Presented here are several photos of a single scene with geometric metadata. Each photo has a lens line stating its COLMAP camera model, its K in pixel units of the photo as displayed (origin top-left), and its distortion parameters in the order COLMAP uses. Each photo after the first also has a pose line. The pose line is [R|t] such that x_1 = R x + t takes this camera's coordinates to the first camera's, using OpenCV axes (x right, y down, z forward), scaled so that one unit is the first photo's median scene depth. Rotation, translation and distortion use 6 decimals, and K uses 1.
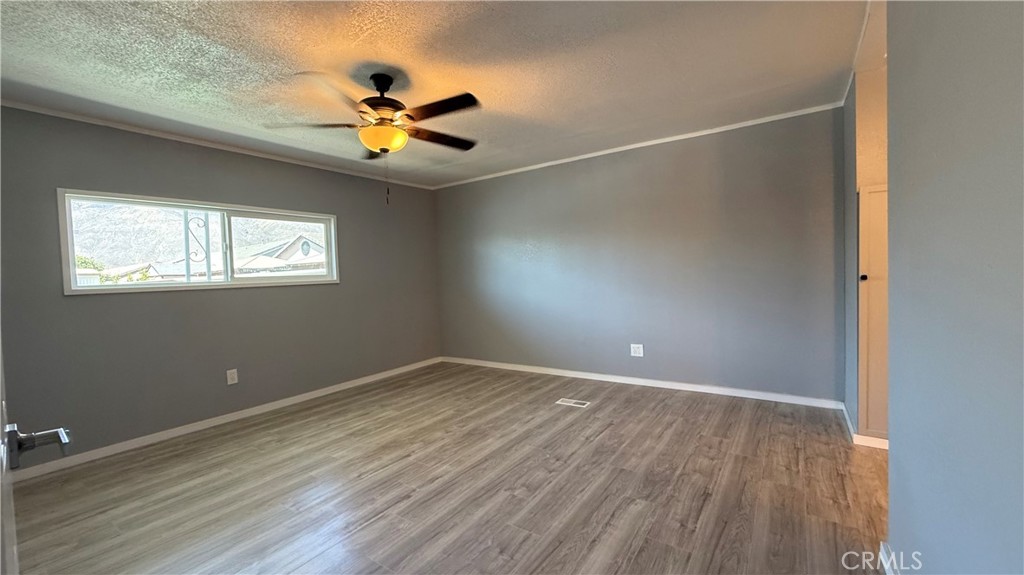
lens RADIAL K [[407.7, 0, 510.4], [0, 407.7, 285.7], [0, 0, 1]] dist [0.001746, -0.000083]
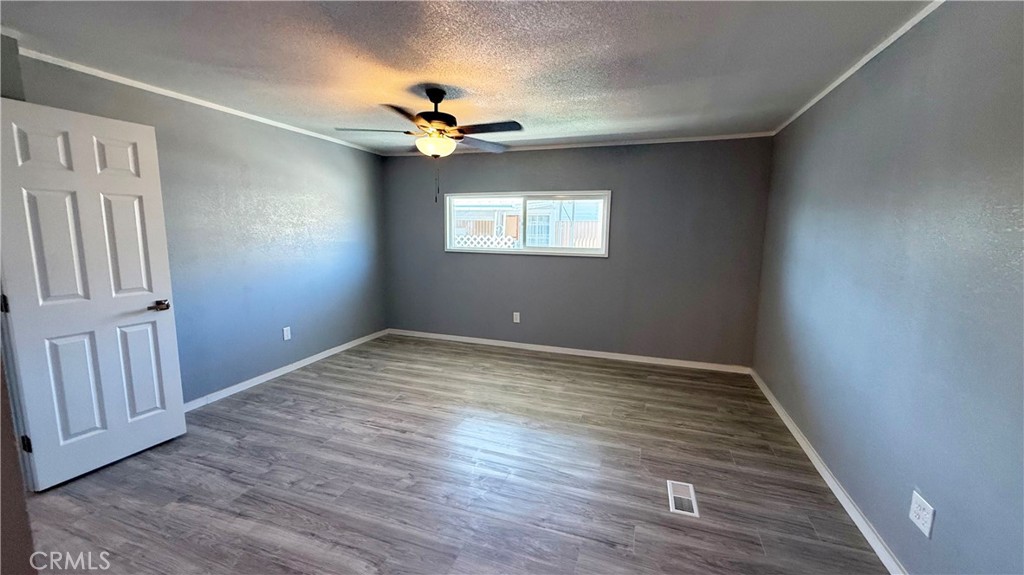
lens RADIAL K [[407.7, 0, 510.4], [0, 407.7, 285.7], [0, 0, 1]] dist [0.001746, -0.000083]
pose [[0.268458, 0.172763, -0.947673, 0.666654], [-0.055633, 0.984925, 0.163794, -0.121229], [0.961684, 0.008750, 0.274022, 0.638794]]
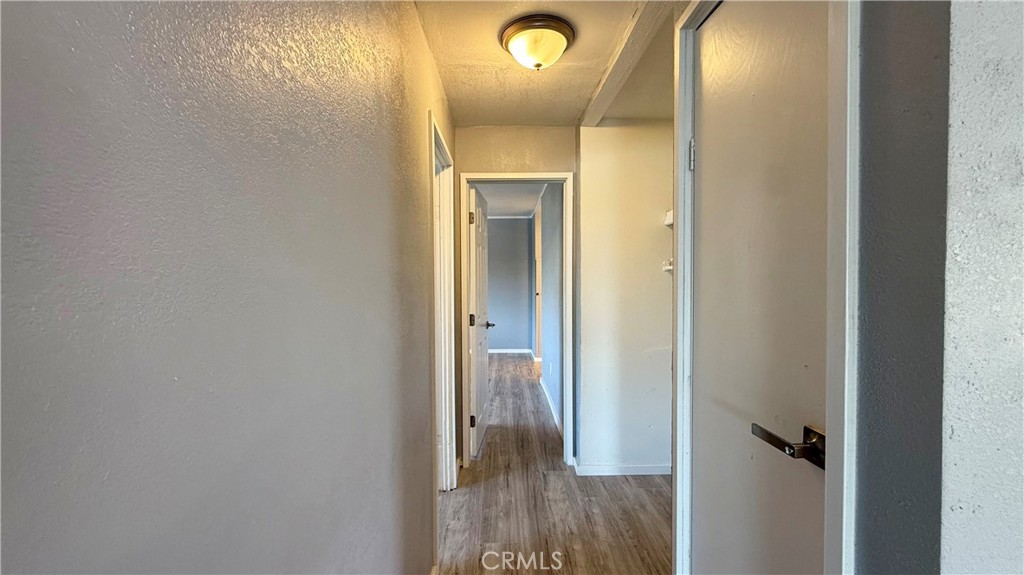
lens RADIAL K [[407.7, 0, 510.4], [0, 407.7, 285.7], [0, 0, 1]] dist [0.001746, -0.000083]
pose [[0.808231, 0.016126, 0.588644, -0.609165], [-0.003234, 0.999731, -0.022946, -0.010428], [-0.588856, 0.016642, 0.808066, -0.757338]]
